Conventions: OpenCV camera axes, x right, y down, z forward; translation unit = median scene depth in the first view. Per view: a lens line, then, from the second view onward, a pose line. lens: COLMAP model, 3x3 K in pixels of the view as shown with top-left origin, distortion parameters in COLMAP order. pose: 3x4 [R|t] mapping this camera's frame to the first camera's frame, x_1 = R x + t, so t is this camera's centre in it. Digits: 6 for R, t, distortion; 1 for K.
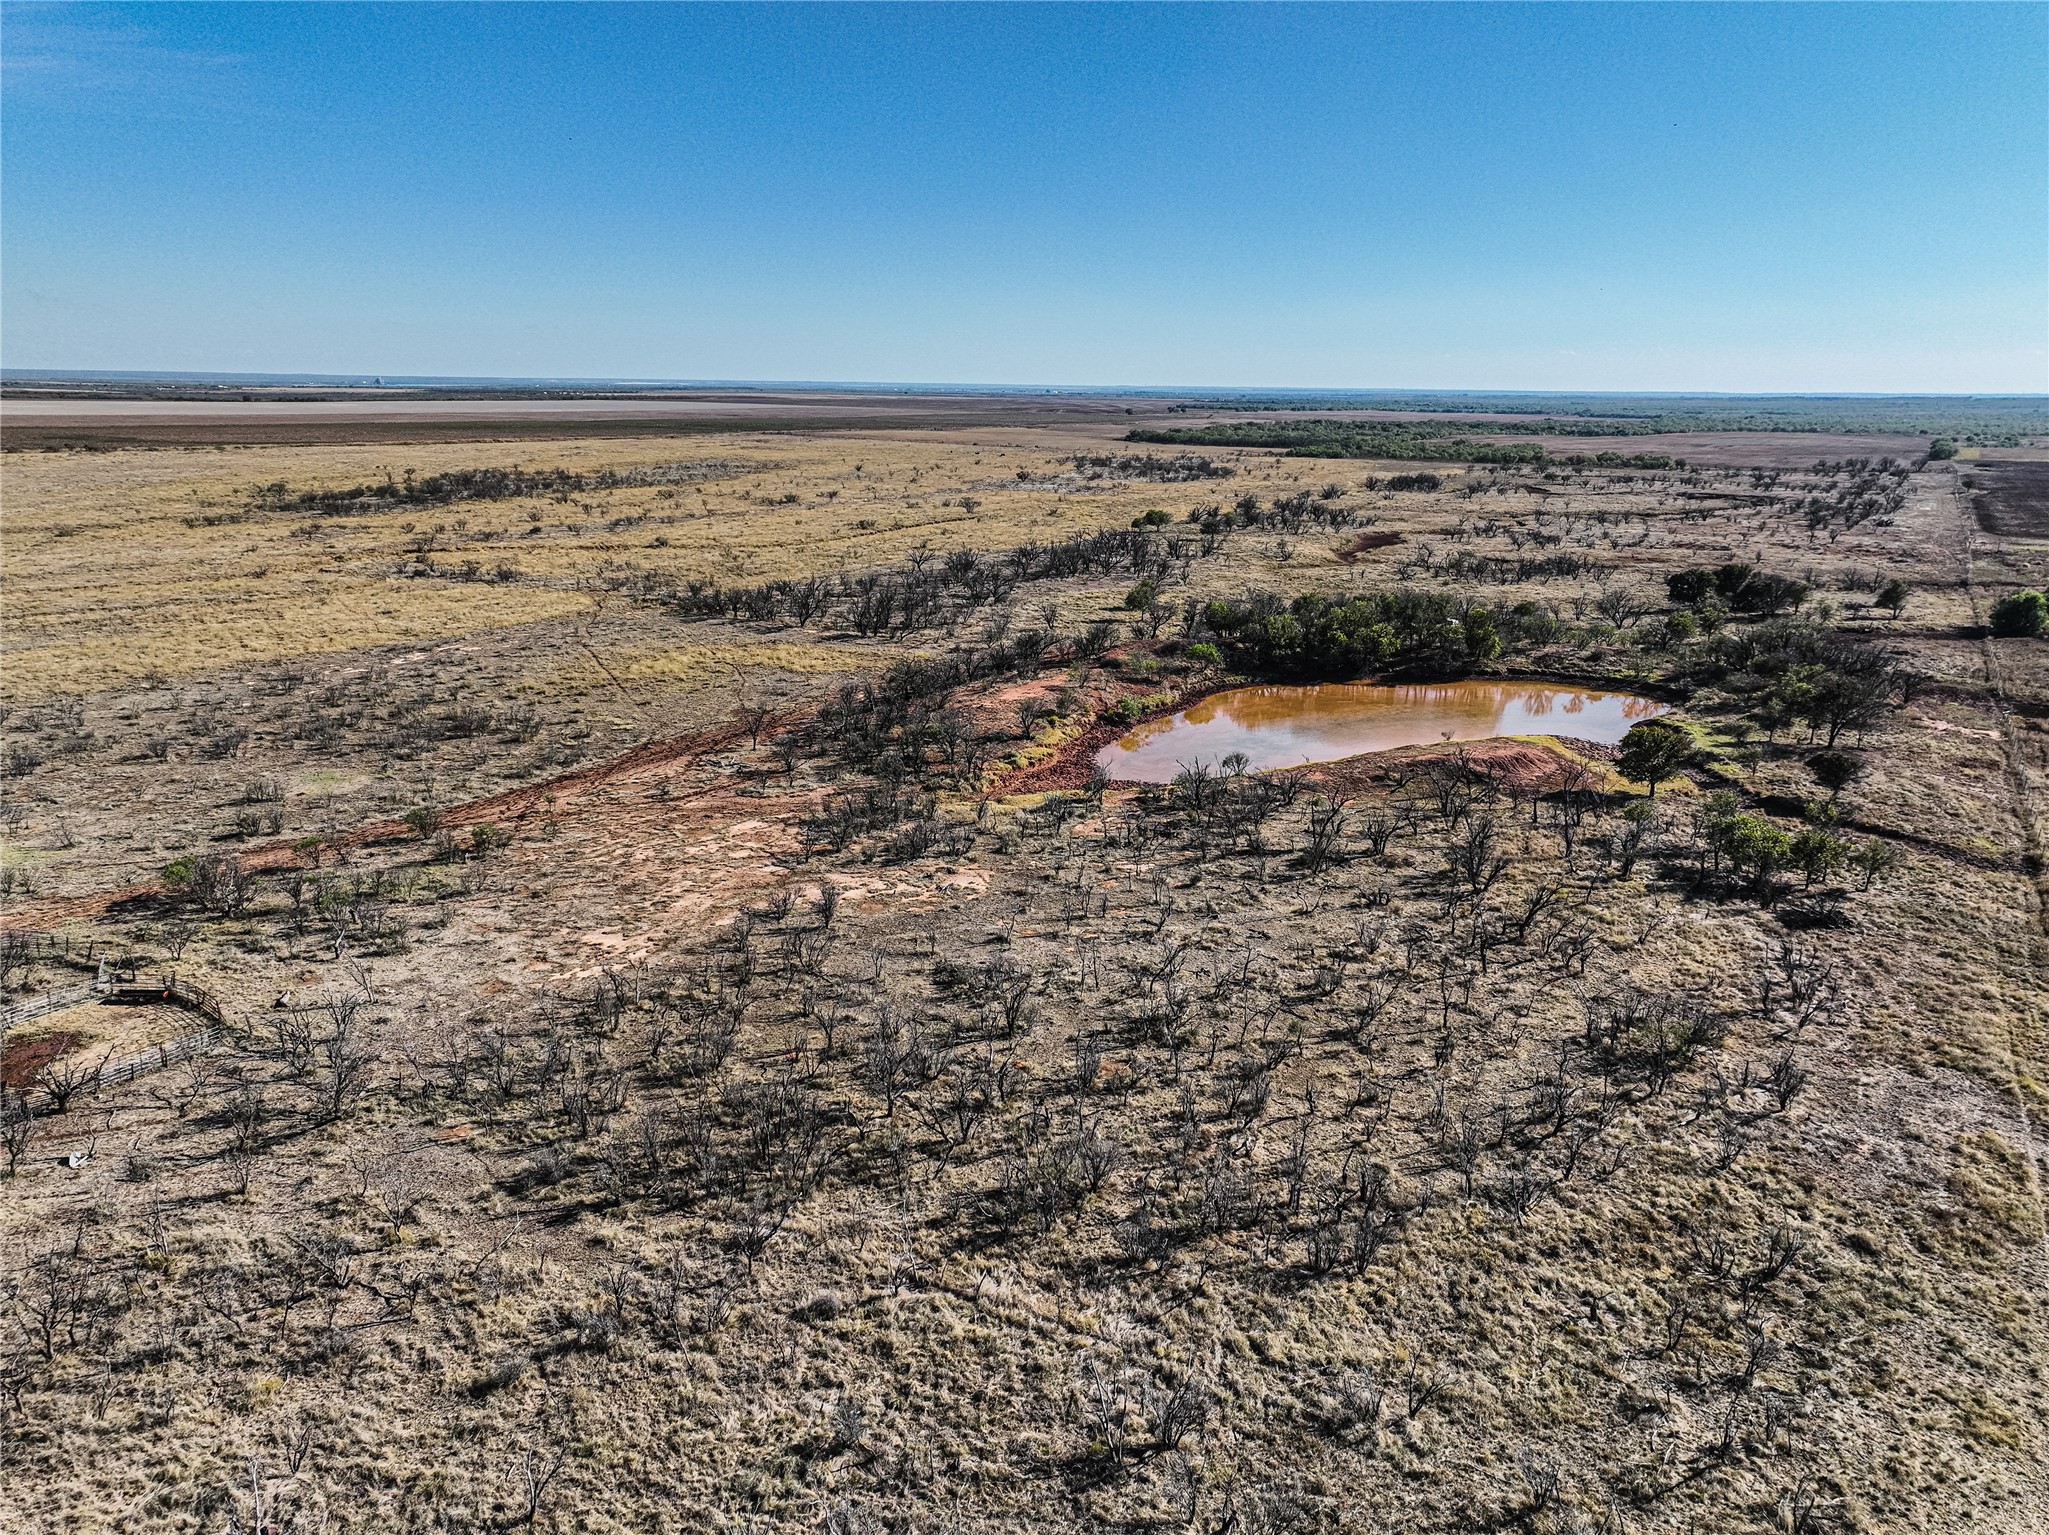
lens RADIAL K [[1429.6, 0, 1021.8], [0, 1429.6, 772.2], [0, 0, 1]] dist [-0.000350, 0.014120]
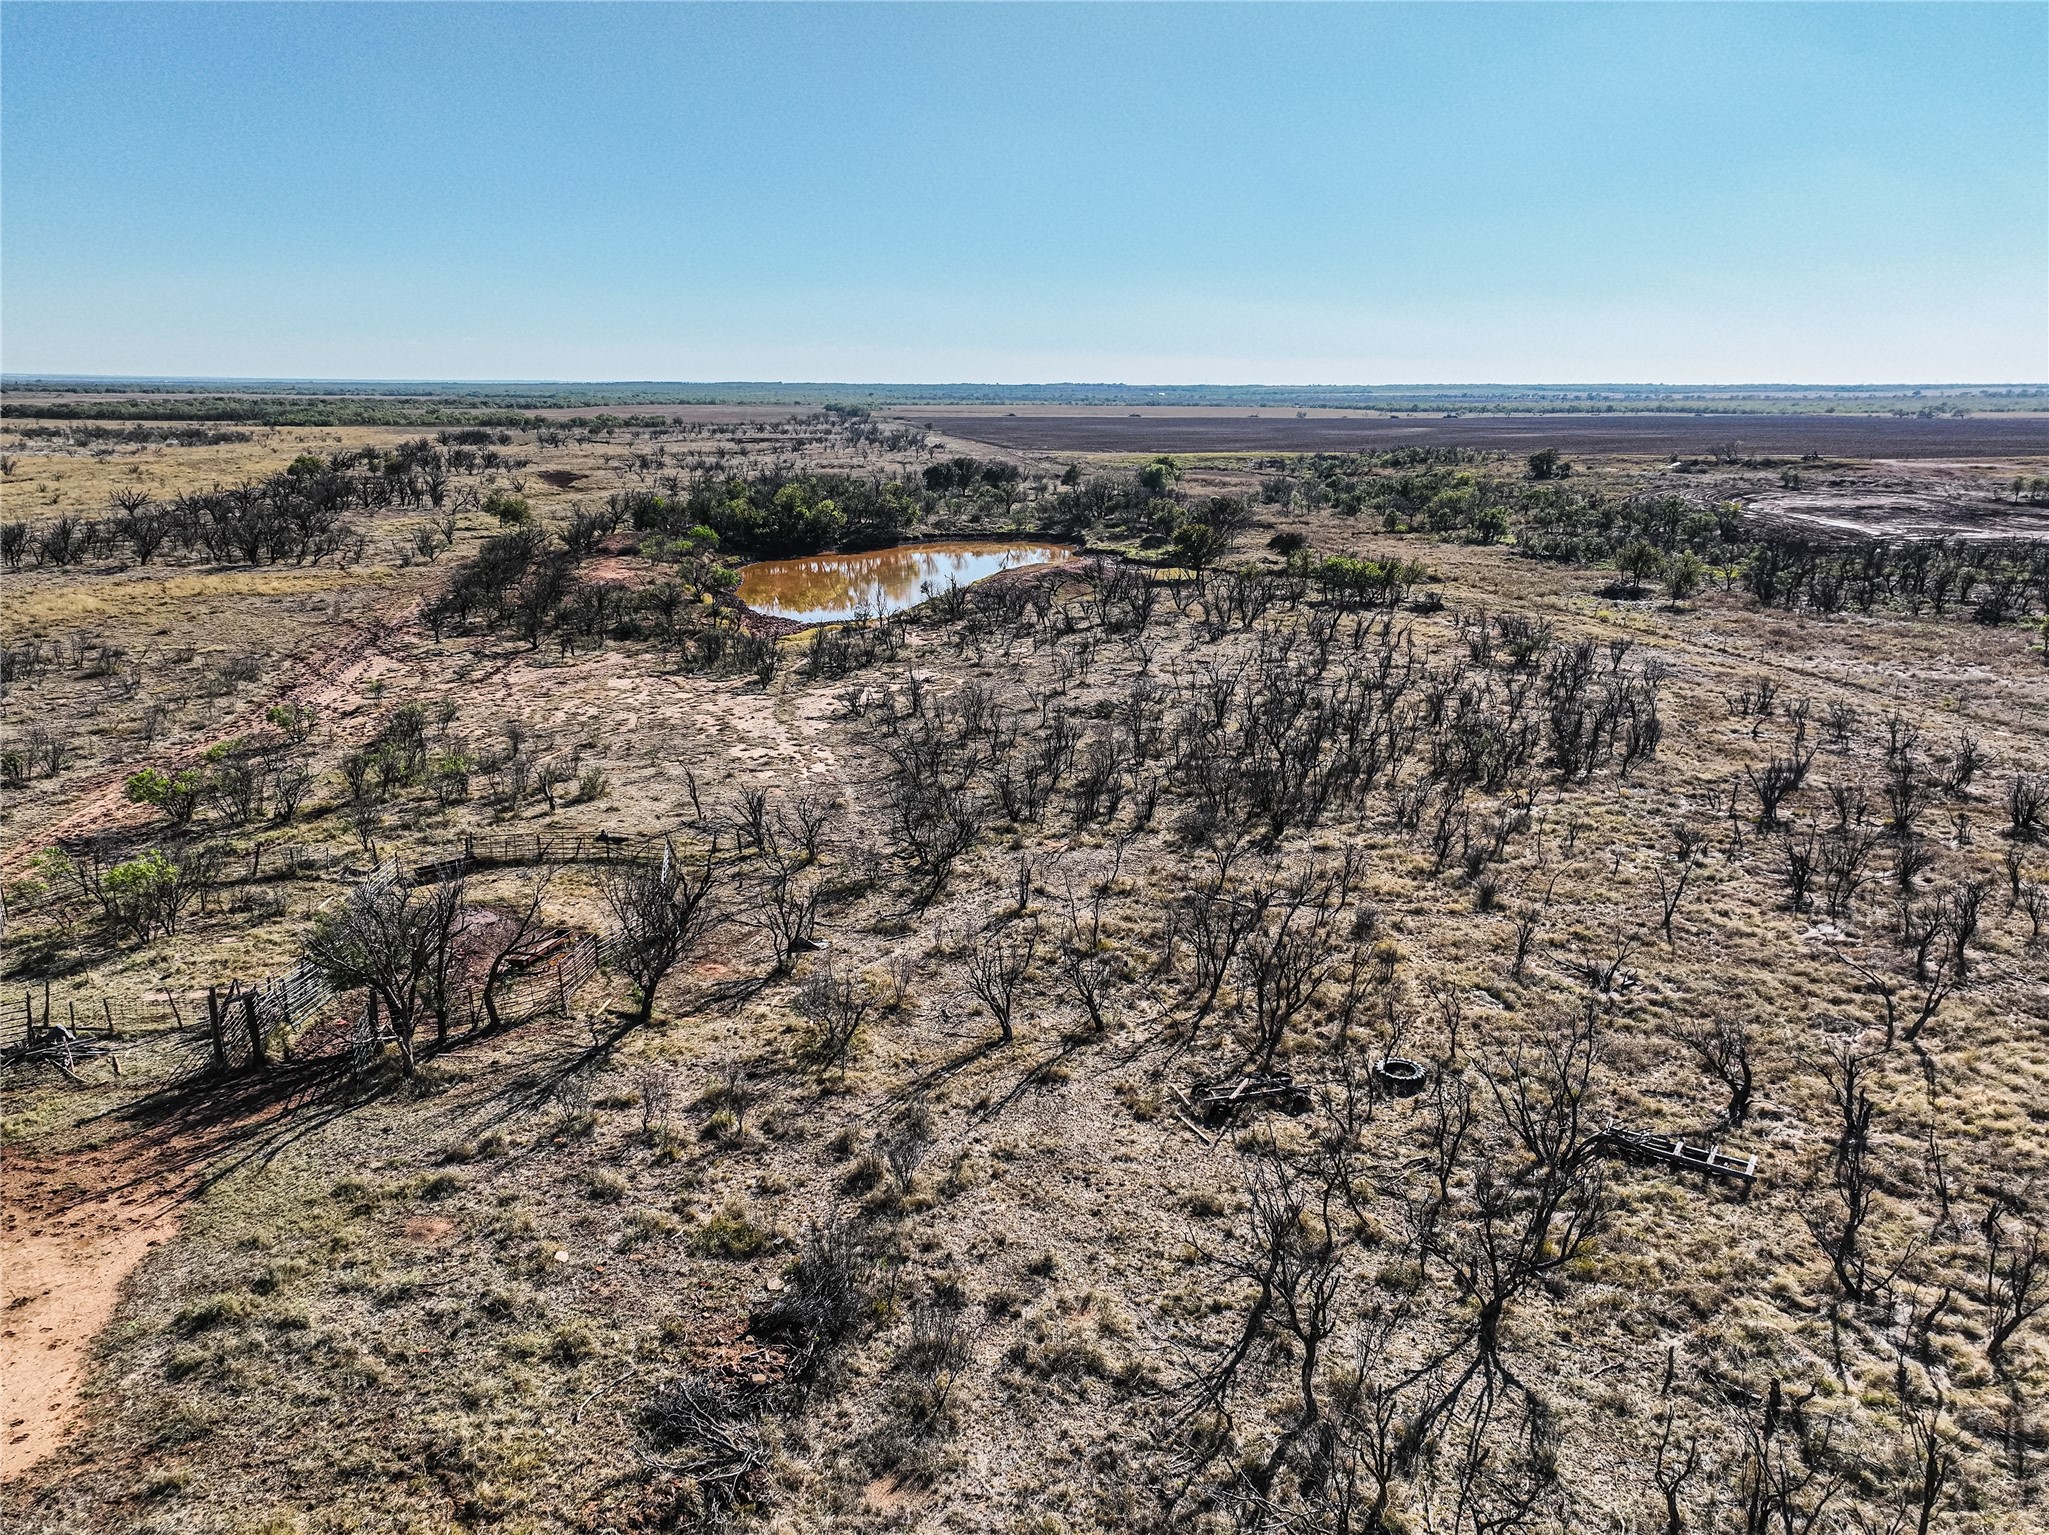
lens RADIAL K [[1429.6, 0, 1021.5], [0, 1429.6, 765.1], [0, 0, 1]] dist [-0.000350, 0.014120]
pose [[0.735235, -0.177854, 0.654062, -0.439285], [0.176088, 0.981948, 0.069072, 0.051104], [-0.654540, 0.064388, 0.753281, 0.105603]]
